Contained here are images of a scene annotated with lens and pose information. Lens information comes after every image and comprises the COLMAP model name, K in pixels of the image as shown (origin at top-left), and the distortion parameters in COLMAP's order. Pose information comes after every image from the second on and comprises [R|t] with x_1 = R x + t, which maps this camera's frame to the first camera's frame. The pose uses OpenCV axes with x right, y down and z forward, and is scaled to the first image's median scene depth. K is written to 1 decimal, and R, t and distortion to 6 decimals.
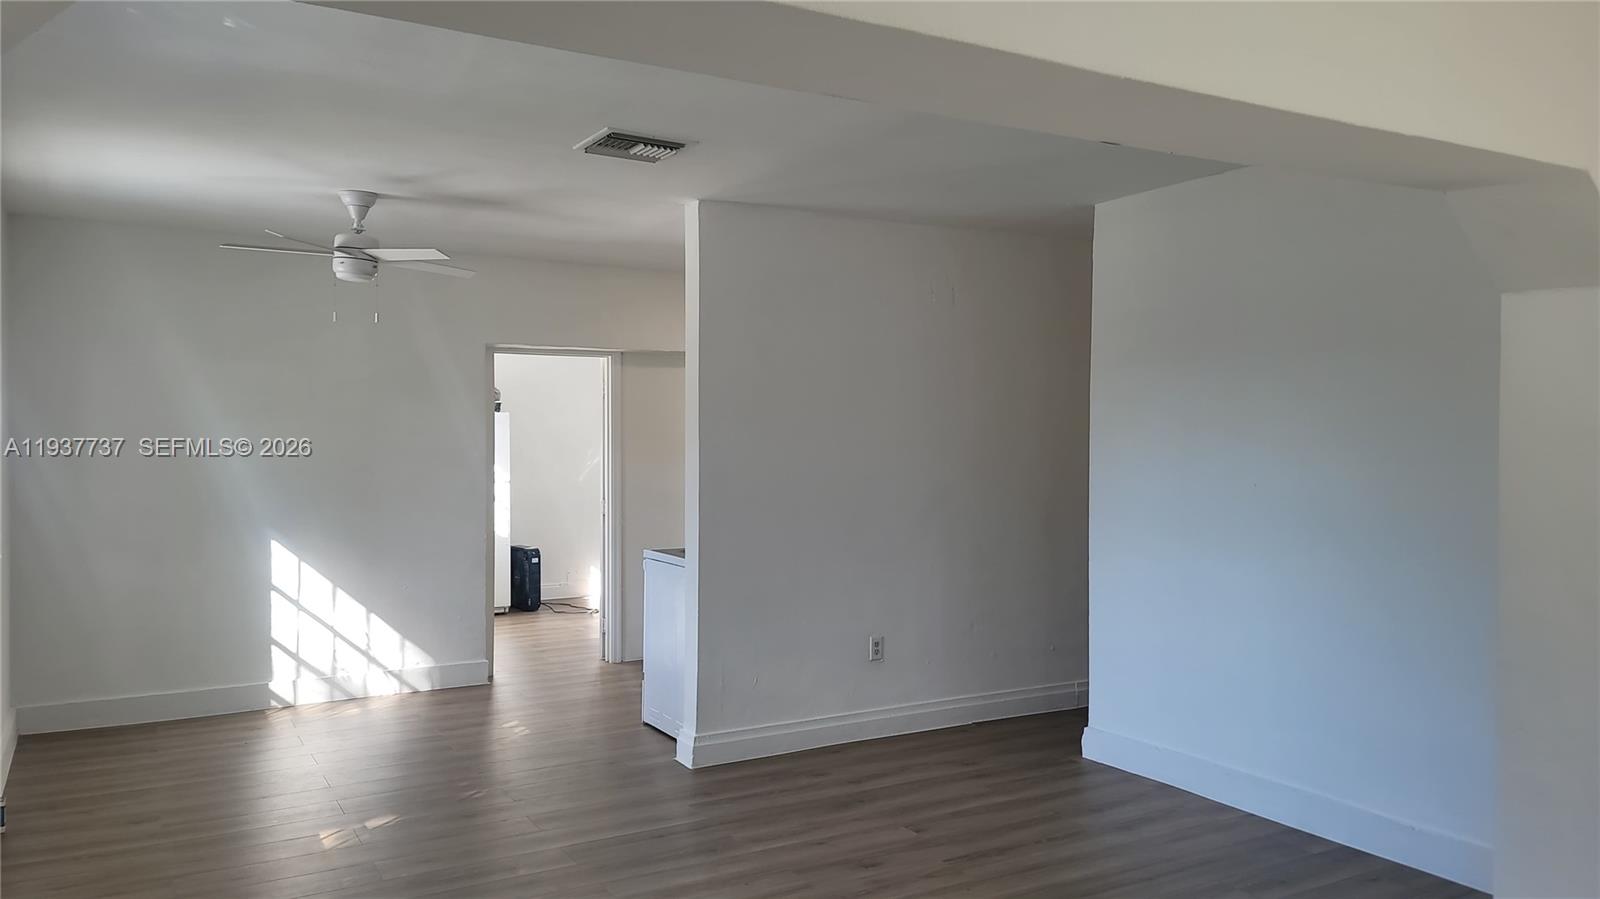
lens RADIAL K [[1227.8, 0, 795.3], [0, 1227.8, 440.2], [0, 0, 1]] dist [0.089342, -0.007312]
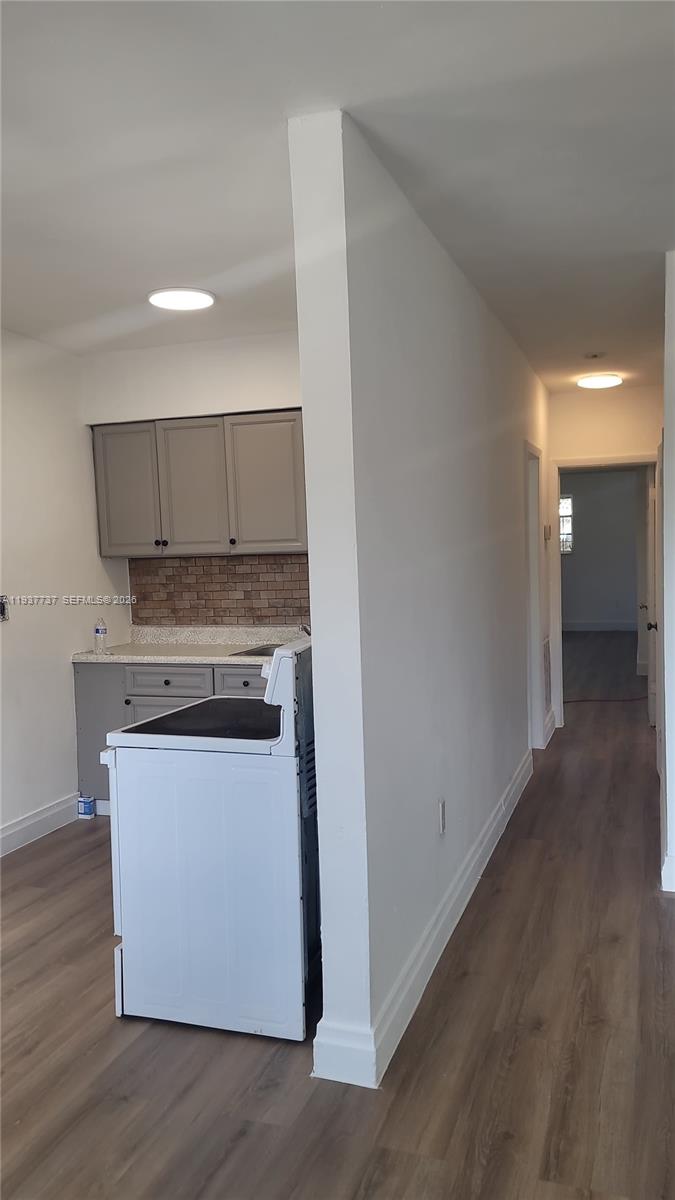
lens RADIAL K [[920.9, 0, 337.5], [0, 920.9, 600.0], [0, 0, 1]] dist [0.089342, -0.007312]
pose [[0.762990, -0.060643, 0.643559, -0.373283], [0.048484, 0.998154, 0.036576, 0.014689], [-0.644590, 0.003296, 0.764522, 0.664306]]
